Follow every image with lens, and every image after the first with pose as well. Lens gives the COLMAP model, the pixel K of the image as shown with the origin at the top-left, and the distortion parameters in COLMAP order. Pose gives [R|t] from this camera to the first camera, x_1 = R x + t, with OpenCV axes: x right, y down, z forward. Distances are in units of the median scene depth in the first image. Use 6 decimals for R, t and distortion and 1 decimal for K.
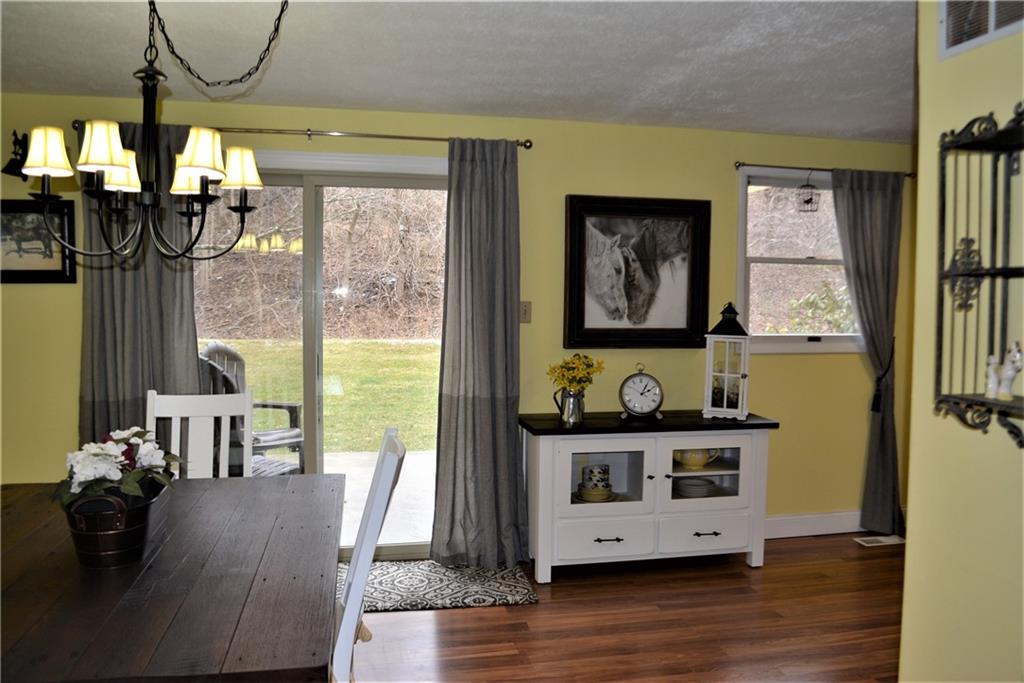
lens RADIAL K [[800.2, 0, 512.2], [0, 800.2, 325.9], [0, 0, 1]] dist [-0.131289, 0.000822]
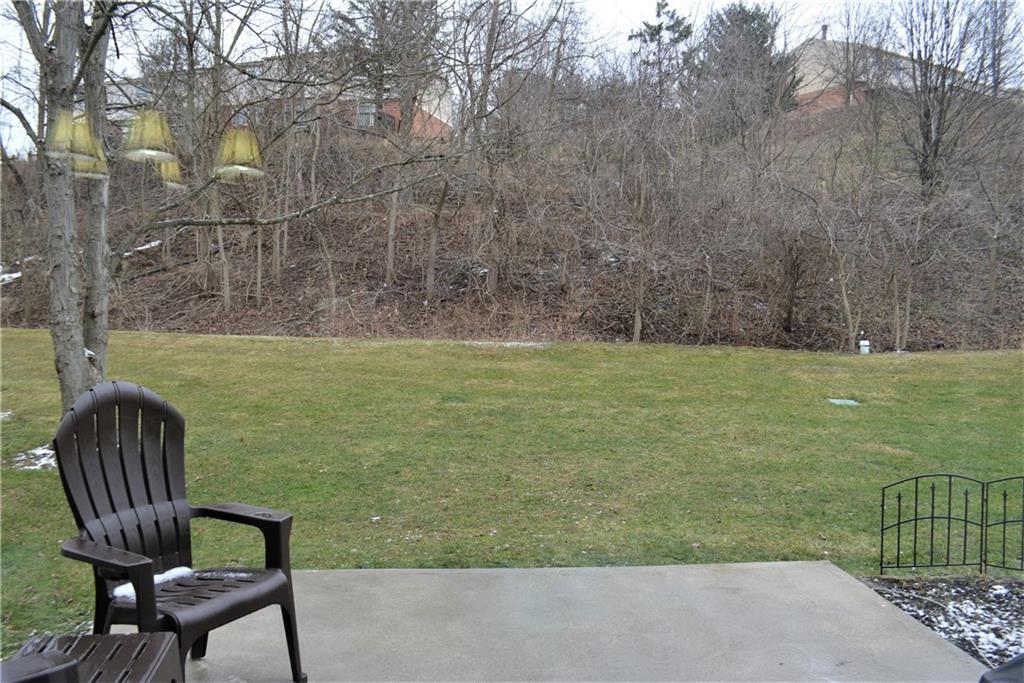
lens RADIAL K [[800.2, 0, 512.2], [0, 800.2, 325.9], [0, 0, 1]] dist [-0.131289, 0.000822]
pose [[0.993454, 0.017893, -0.112819, -0.023189], [-0.016954, 0.999813, 0.009280, -0.006712], [0.112964, -0.007306, 0.993572, 0.154611]]
